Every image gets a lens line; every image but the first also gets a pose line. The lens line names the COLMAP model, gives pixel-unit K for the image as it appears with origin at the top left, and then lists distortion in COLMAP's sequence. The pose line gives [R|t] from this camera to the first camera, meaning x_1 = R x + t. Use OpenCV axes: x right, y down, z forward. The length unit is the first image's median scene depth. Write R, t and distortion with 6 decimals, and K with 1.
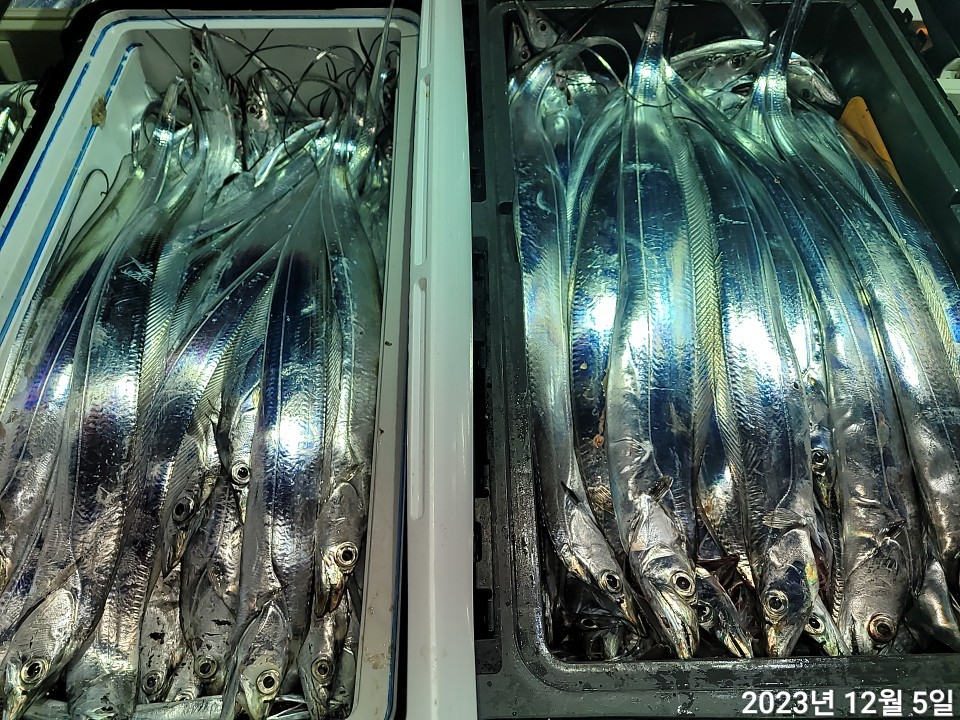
lens RADIAL K [[703.7, 0, 478.5], [0, 703.7, 363.2], [0, 0, 1]] dist [0.062018, -0.045367]
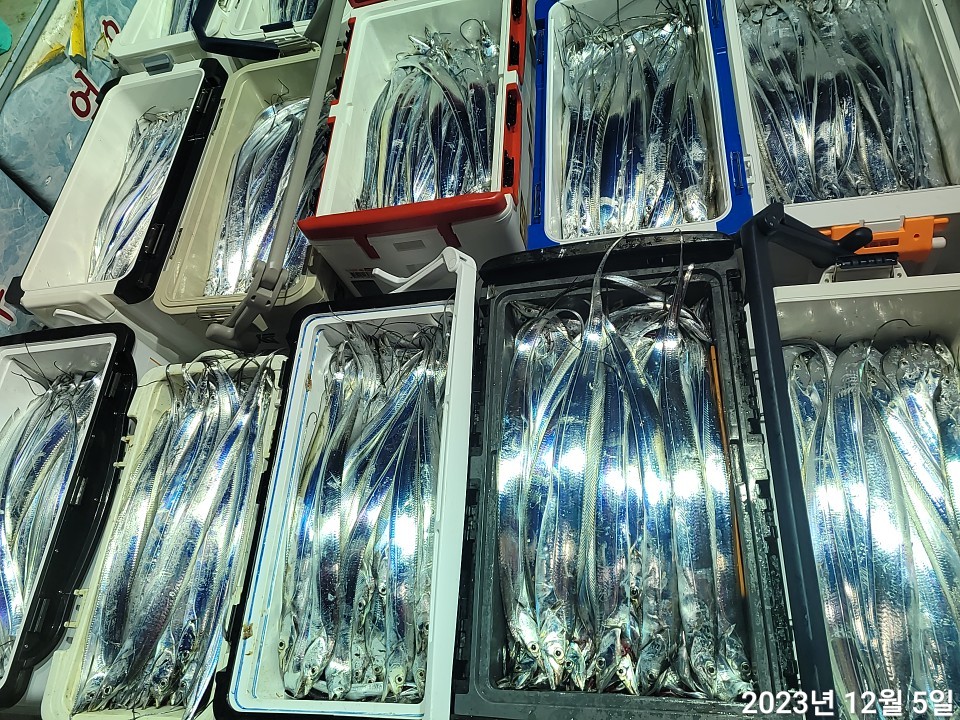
lens RADIAL K [[703.7, 0, 479.8], [0, 703.7, 358.0], [0, 0, 1]] dist [0.062018, -0.045367]
pose [[0.961983, -0.056942, -0.267108, 0.639200], [0.088701, 0.990145, 0.108375, -0.825693], [0.258304, -0.127948, 0.957553, -1.049158]]
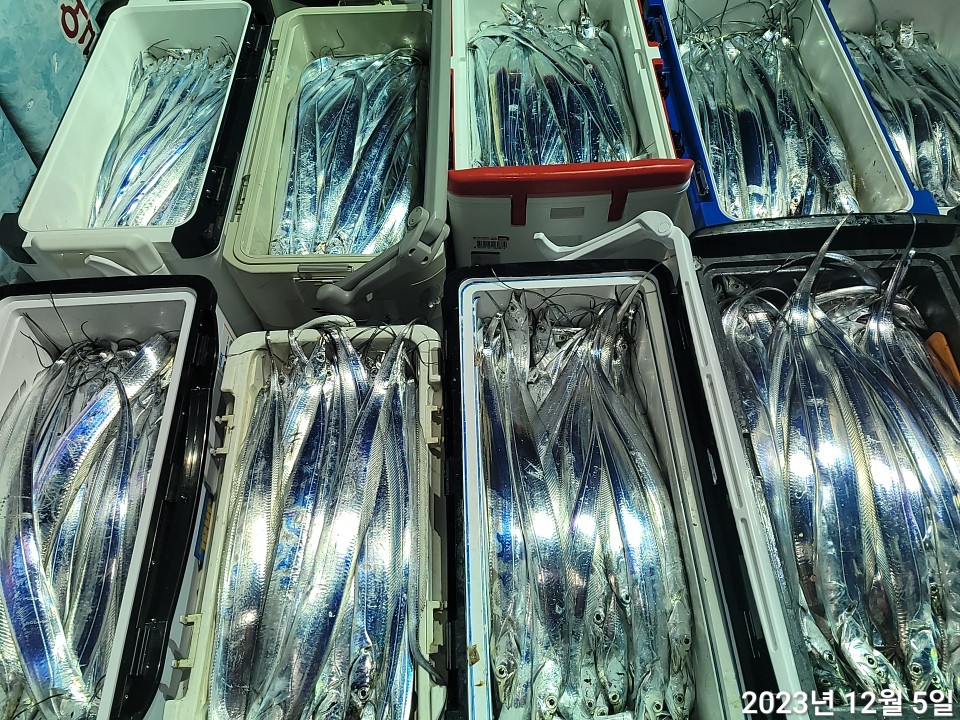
lens RADIAL K [[703.7, 0, 477.4], [0, 703.7, 352.0], [0, 0, 1]] dist [0.062018, -0.045367]
pose [[0.999723, -0.018975, -0.013894, -0.706589], [0.019698, 0.998354, 0.053860, -0.629126], [0.012849, -0.054119, 0.998452, -0.903353]]
